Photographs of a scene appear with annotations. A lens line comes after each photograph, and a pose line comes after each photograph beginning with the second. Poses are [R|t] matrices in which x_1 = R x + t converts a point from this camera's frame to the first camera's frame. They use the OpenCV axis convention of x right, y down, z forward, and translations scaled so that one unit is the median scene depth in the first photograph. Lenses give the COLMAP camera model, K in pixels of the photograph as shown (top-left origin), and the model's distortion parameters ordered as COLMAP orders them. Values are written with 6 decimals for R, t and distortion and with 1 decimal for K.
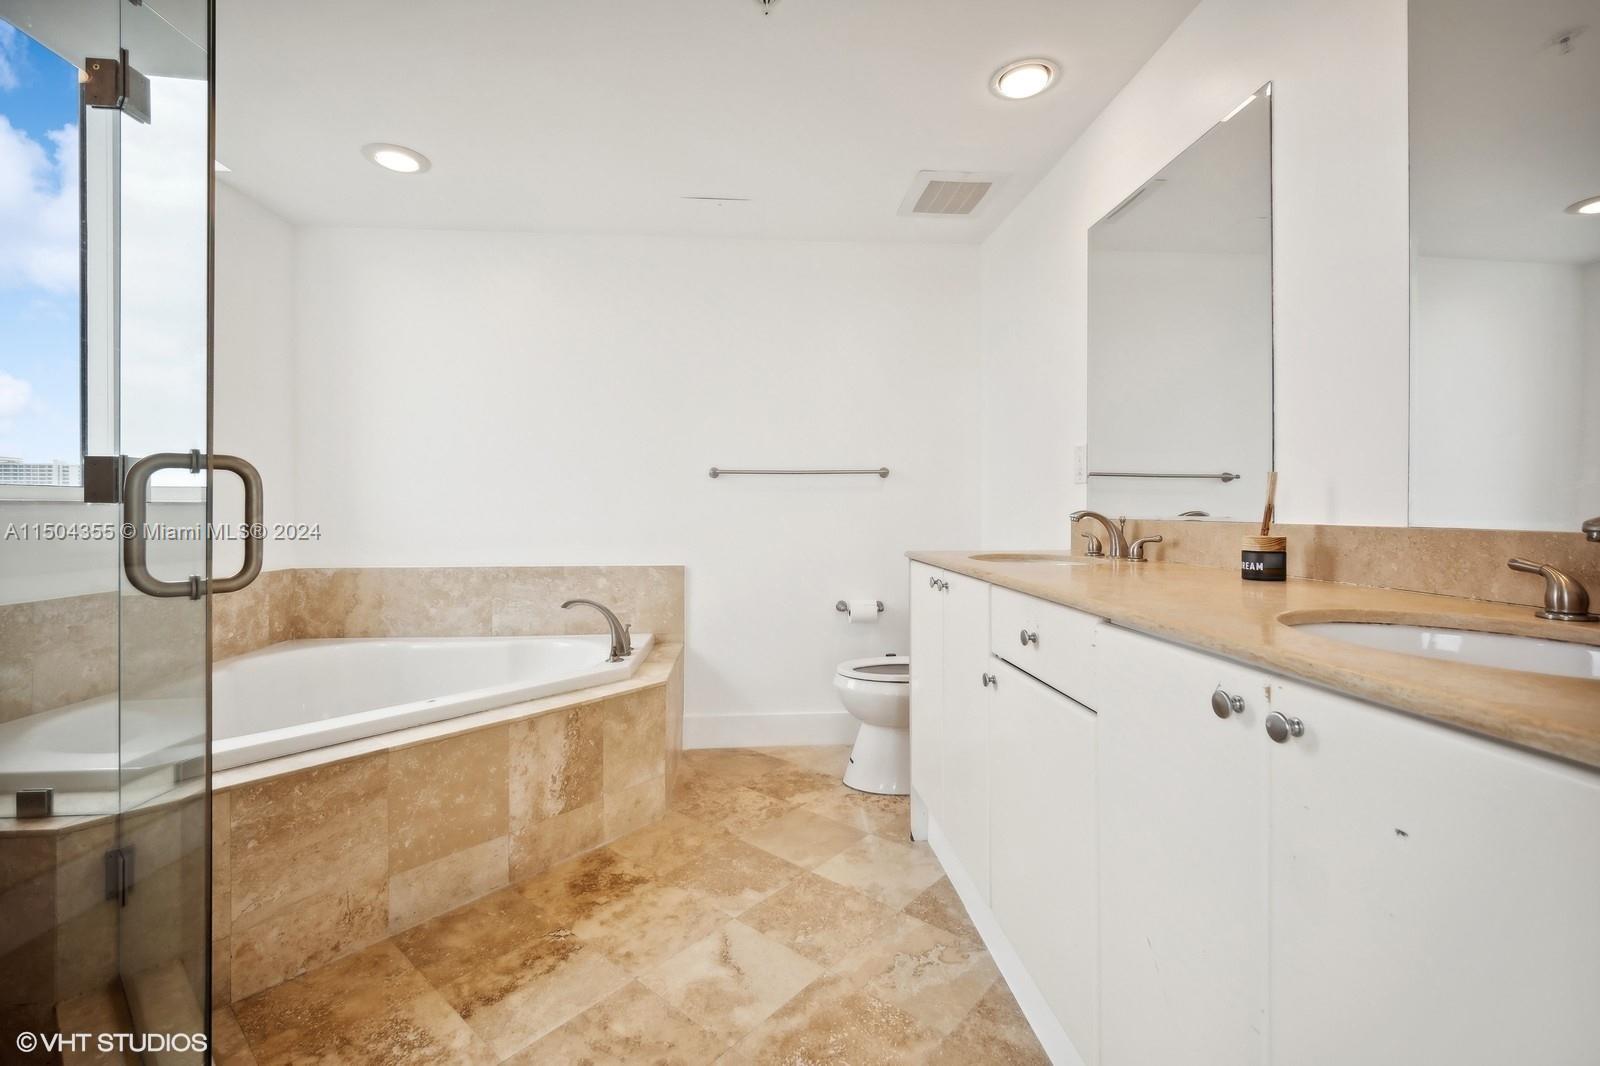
lens RADIAL K [[686.2, 0, 798.2], [0, 686.2, 501.1], [0, 0, 1]] dist [-0.002403, -0.000052]
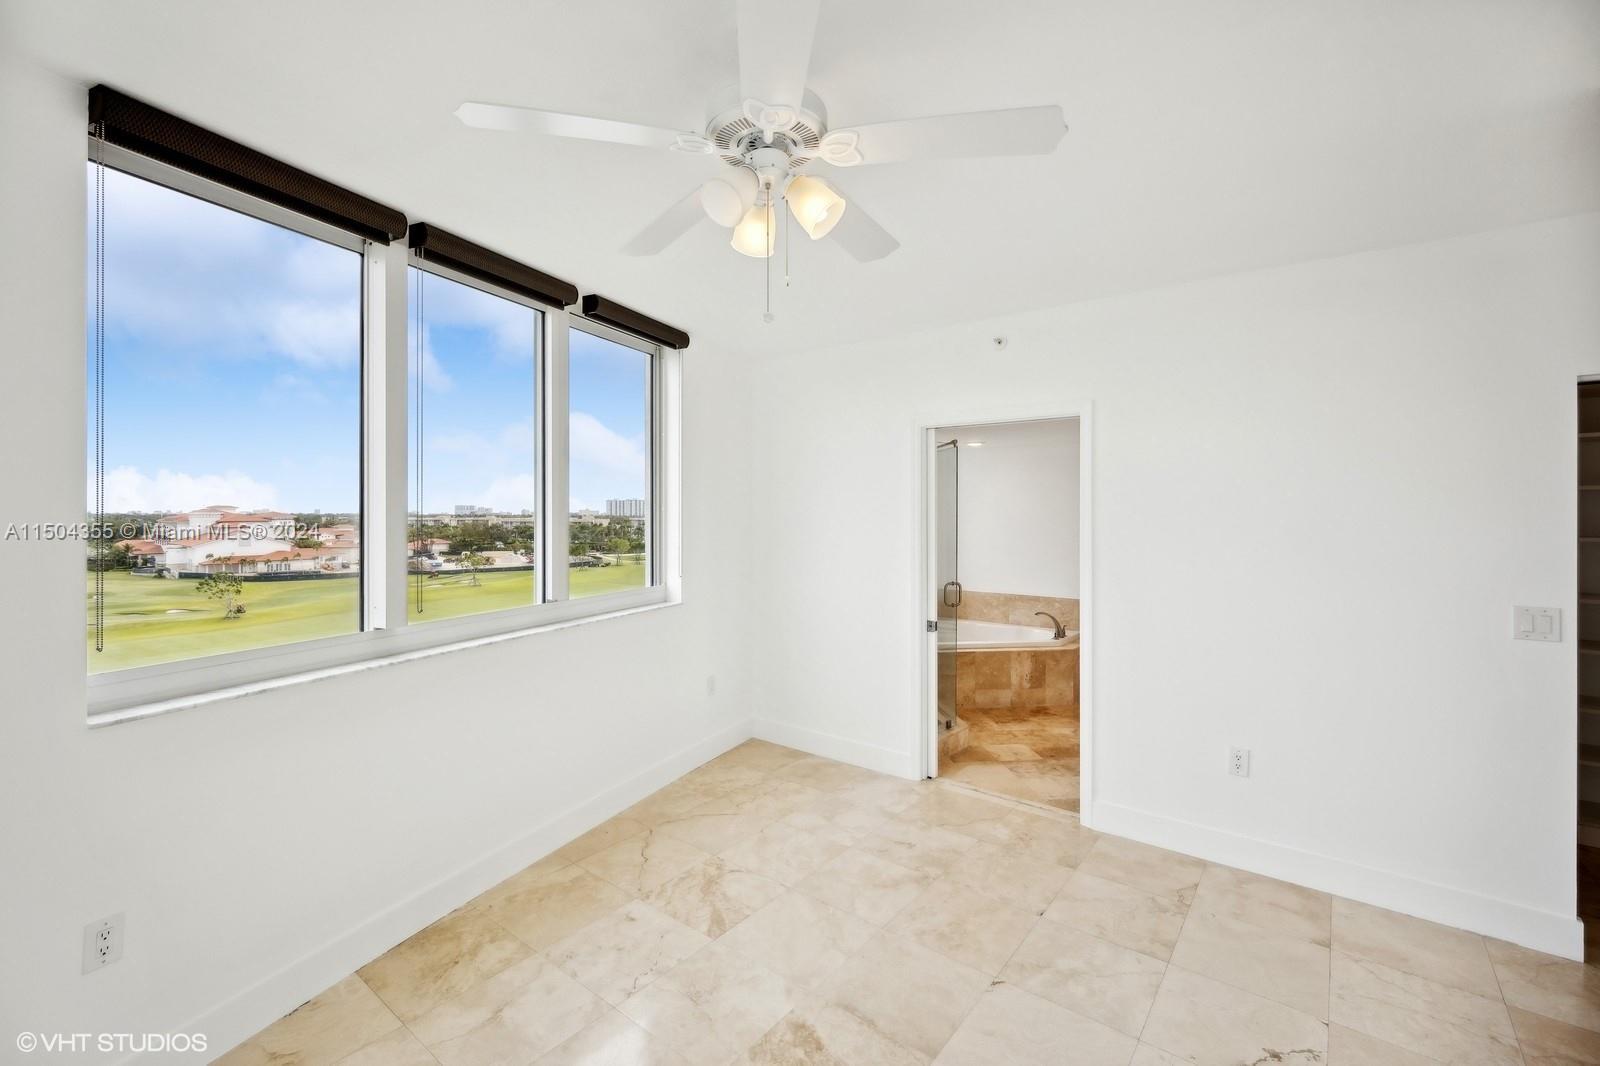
lens RADIAL K [[686.2, 0, 804.7], [0, 686.2, 516.8], [0, 0, 1]] dist [-0.002403, -0.000052]
pose [[0.742077, 0.007629, -0.670271, 0.763403], [0.003330, 0.999881, 0.015067, -0.260795], [0.670306, -0.013413, 0.741963, -1.518719]]
